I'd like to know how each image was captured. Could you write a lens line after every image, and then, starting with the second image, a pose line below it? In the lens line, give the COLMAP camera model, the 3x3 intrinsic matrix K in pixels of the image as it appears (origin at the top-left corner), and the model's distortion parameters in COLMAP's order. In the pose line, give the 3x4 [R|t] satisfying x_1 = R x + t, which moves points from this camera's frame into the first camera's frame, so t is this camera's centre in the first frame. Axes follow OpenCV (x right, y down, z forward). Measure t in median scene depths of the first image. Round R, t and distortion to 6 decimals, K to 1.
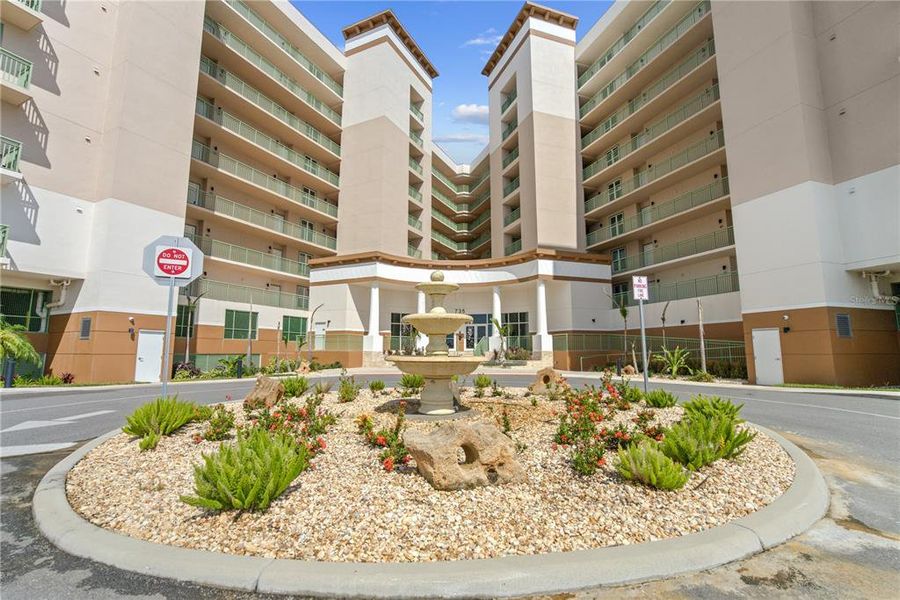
lens RADIAL K [[407.2, 0, 450.0], [0, 407.2, 300.0], [0, 0, 1]] dist [-0.001266, 0.000027]
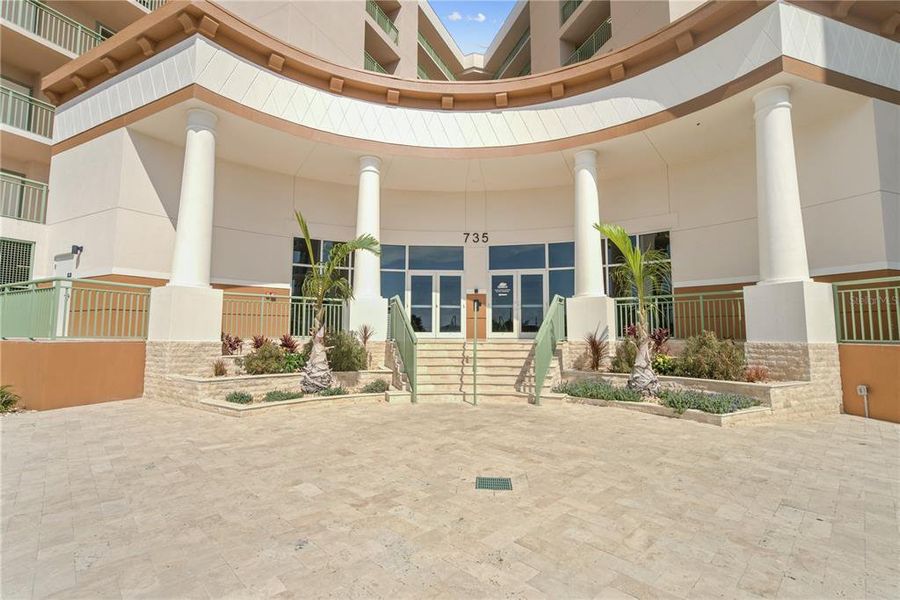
lens RADIAL K [[407.2, 0, 450.0], [0, 407.2, 300.0], [0, 0, 1]] dist [-0.001266, 0.000027]
pose [[0.999888, 0.000641, -0.014958, 0.005428], [0.000051, 0.998934, 0.046170, 0.074365], [0.014972, -0.046166, 0.998822, 0.647346]]
